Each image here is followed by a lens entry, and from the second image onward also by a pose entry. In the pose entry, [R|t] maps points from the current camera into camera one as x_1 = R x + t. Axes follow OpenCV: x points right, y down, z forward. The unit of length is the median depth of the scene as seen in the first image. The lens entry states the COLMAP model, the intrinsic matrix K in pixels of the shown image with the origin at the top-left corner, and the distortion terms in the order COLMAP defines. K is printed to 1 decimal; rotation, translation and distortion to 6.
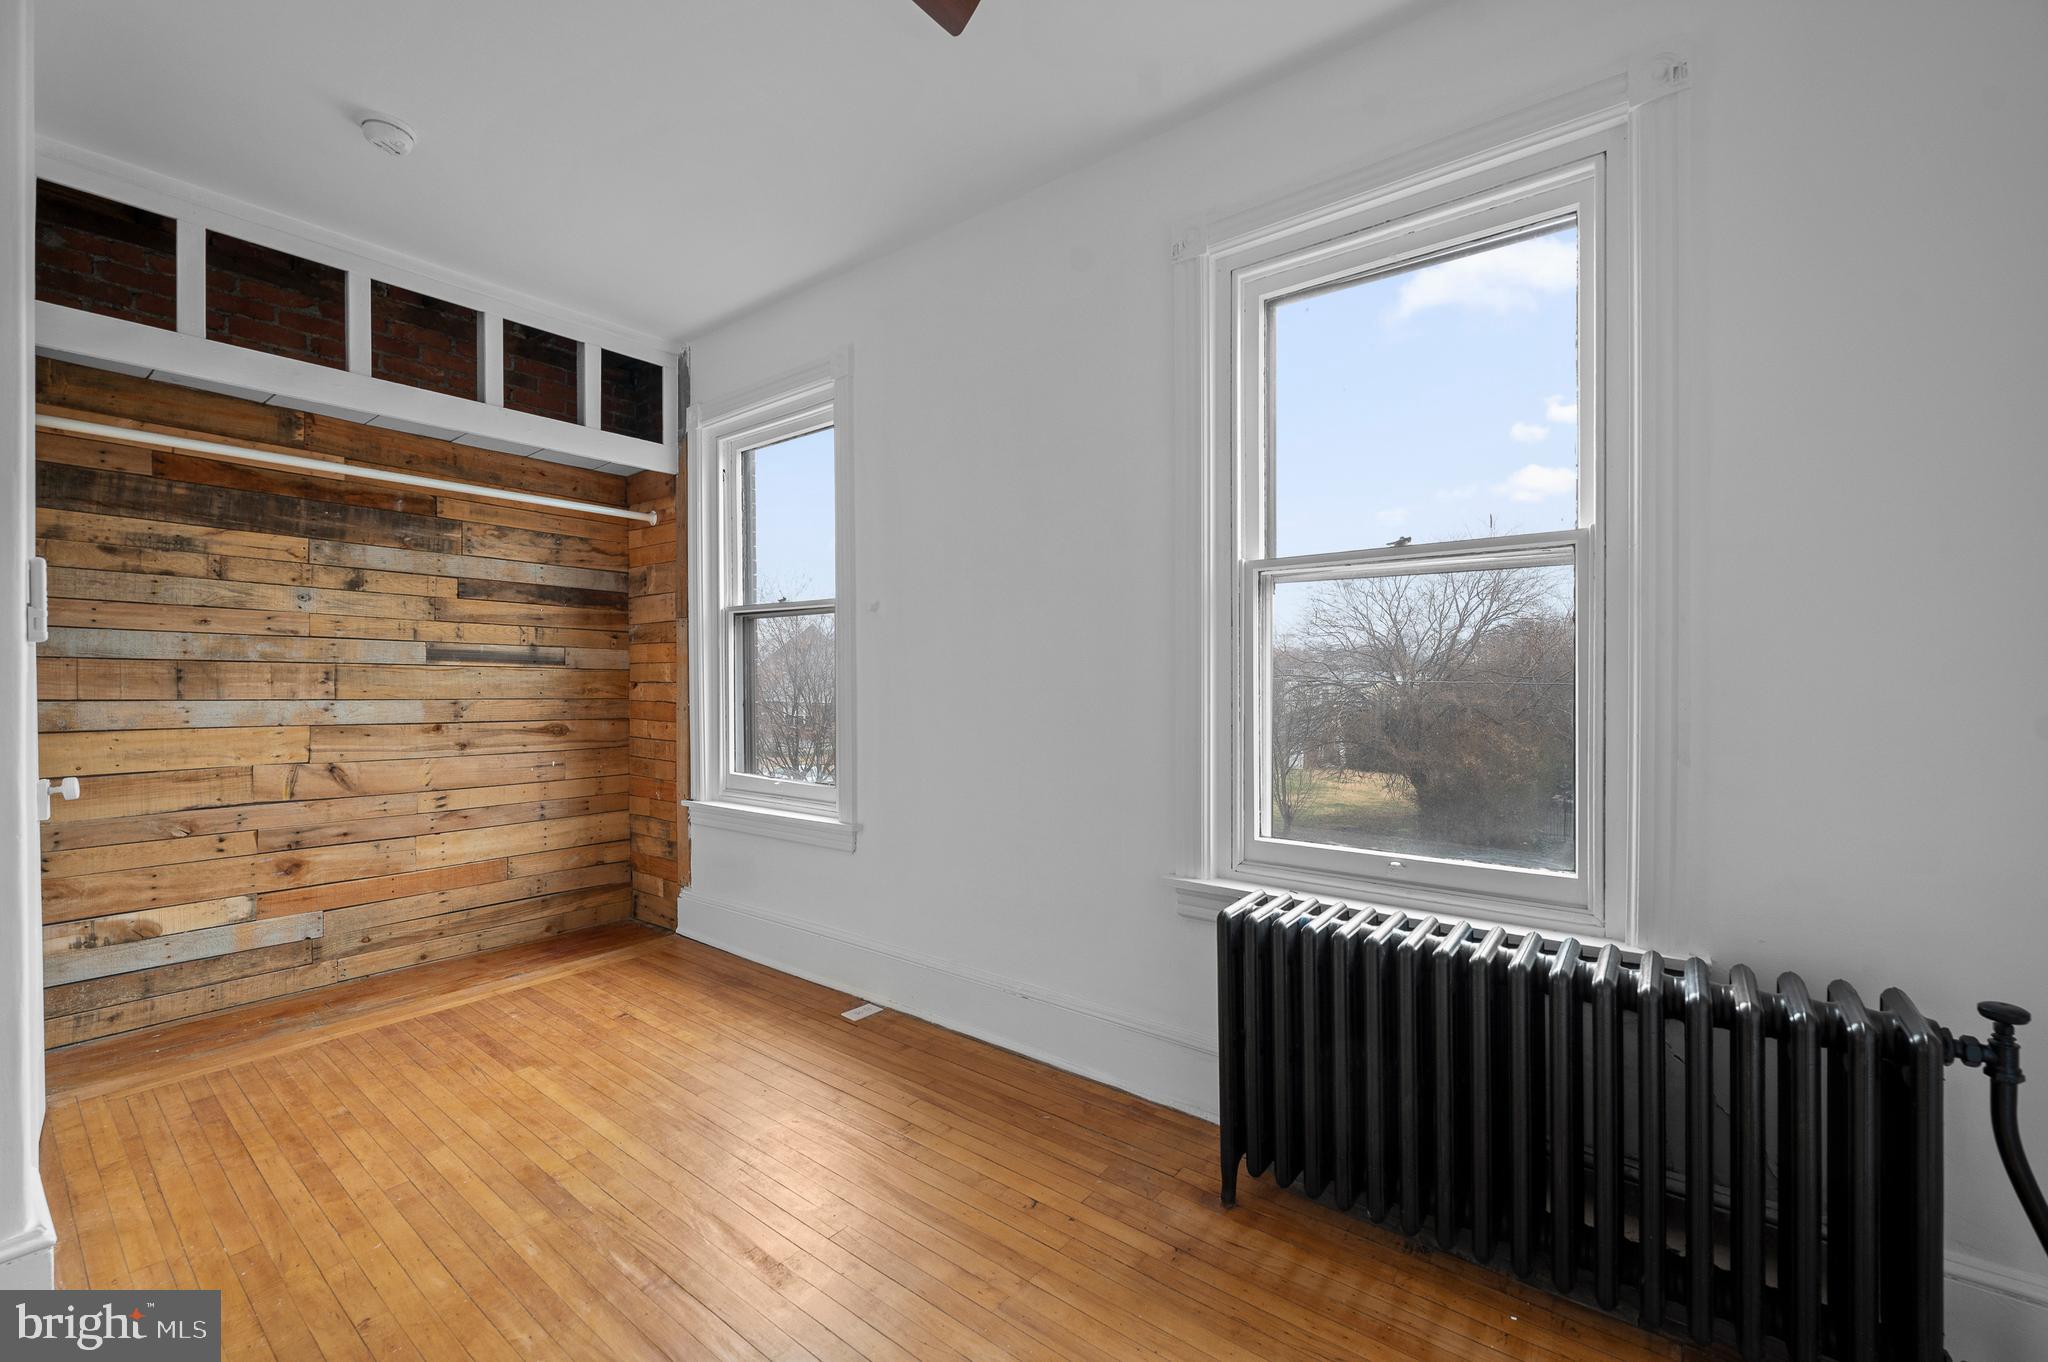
lens RADIAL K [[835.3, 0, 1032.6], [0, 835.3, 680.0], [0, 0, 1]] dist [-0.001158, 0.000324]
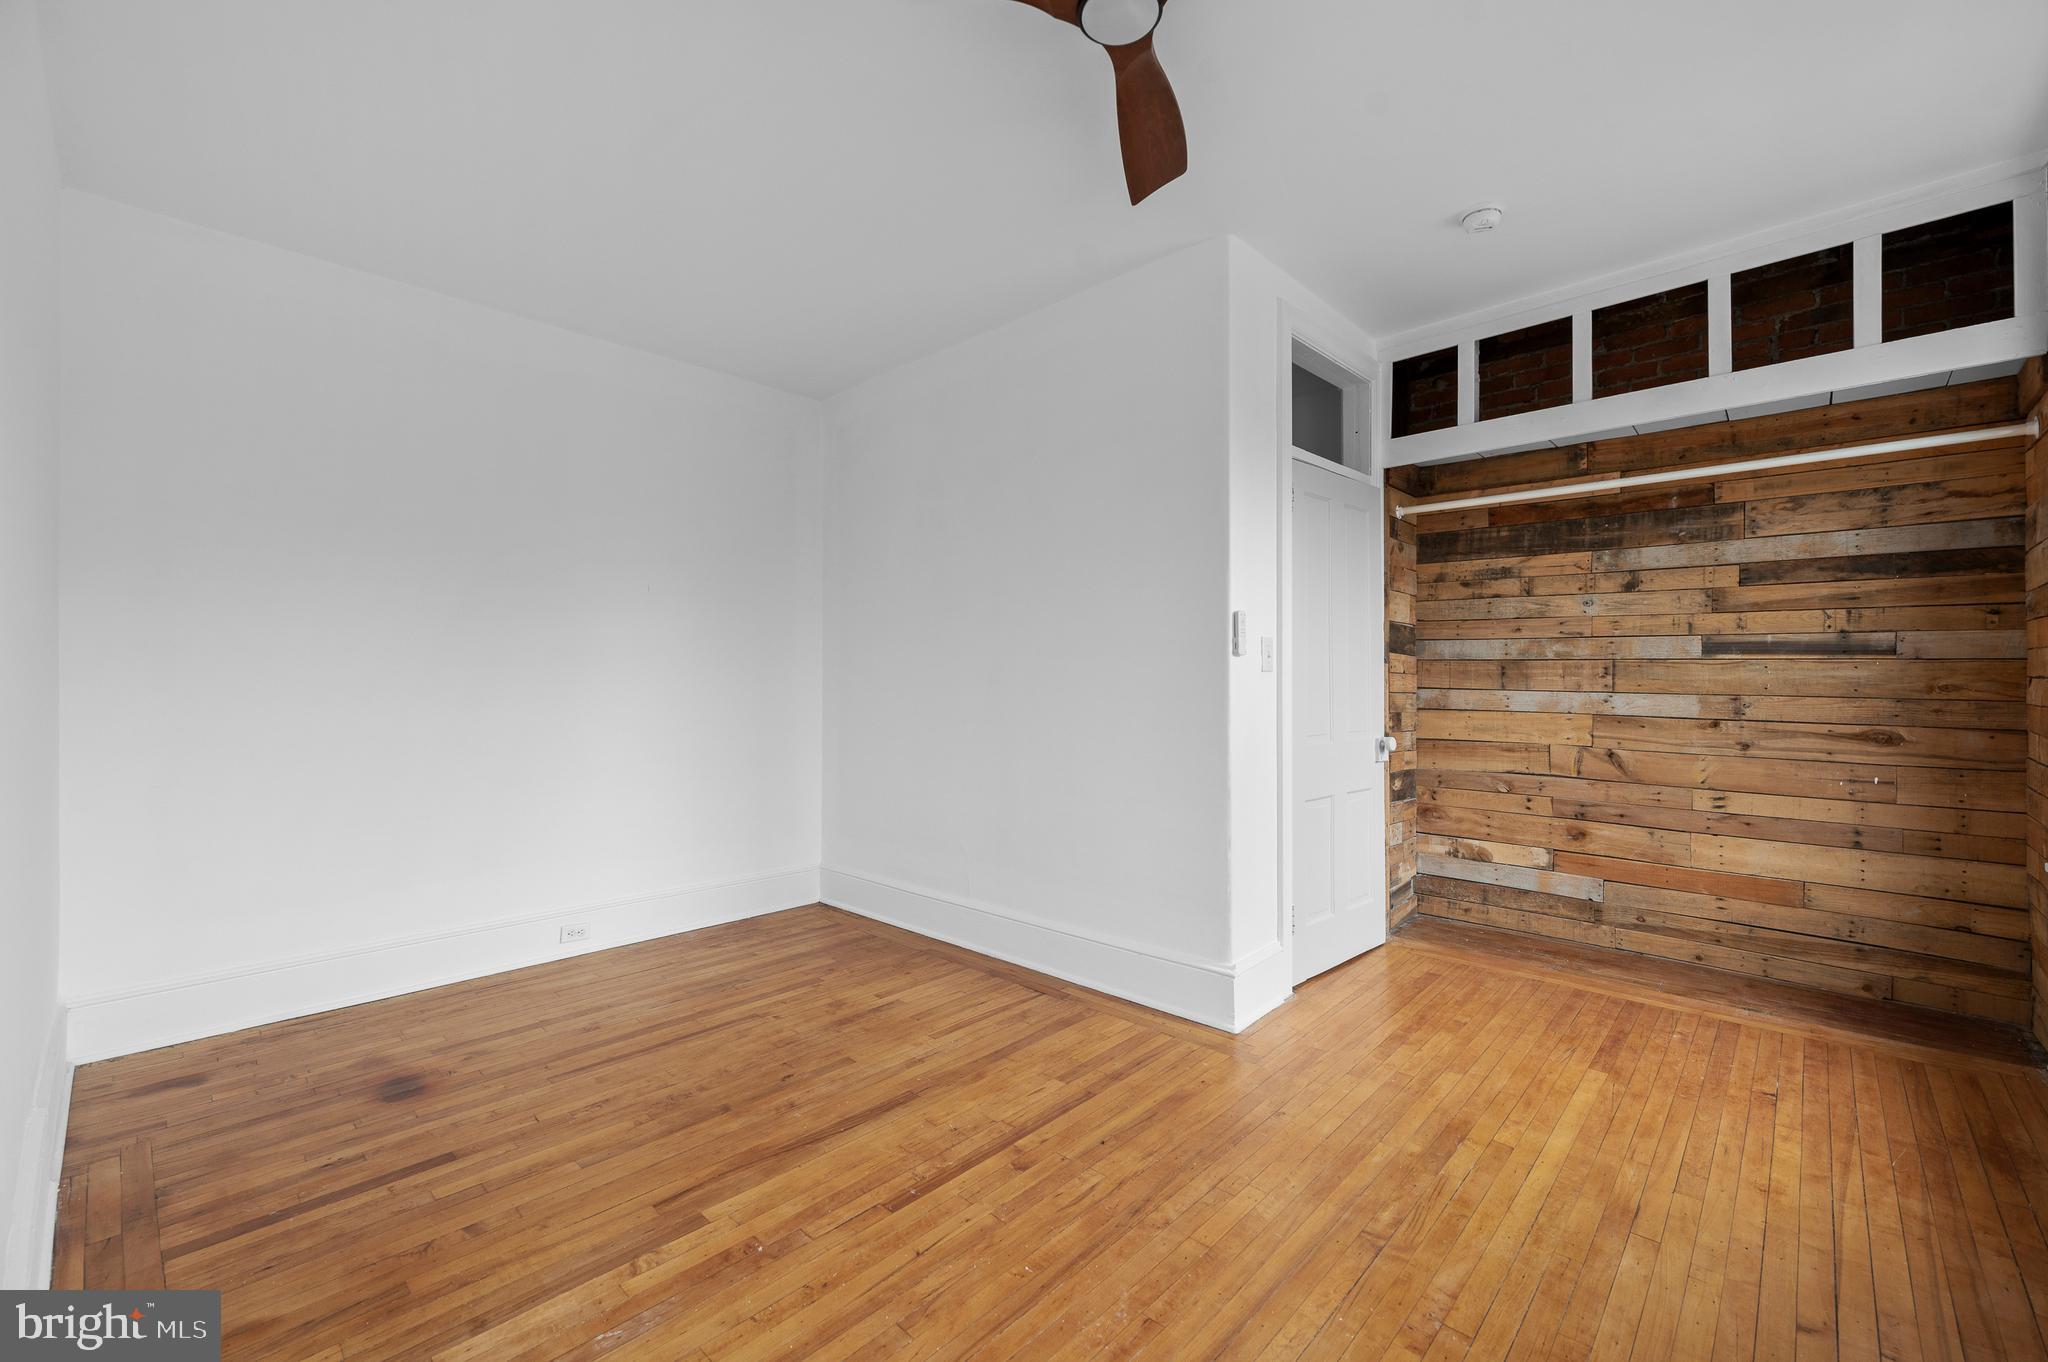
lens RADIAL K [[835.3, 0, 1062.6], [0, 835.3, 670.0], [0, 0, 1]] dist [-0.001158, 0.000324]
pose [[-0.091034, -0.014089, -0.995748, 0.336117], [-0.003744, 0.999898, -0.013806, 0.012053], [0.995841, 0.002471, -0.091077, 0.372895]]
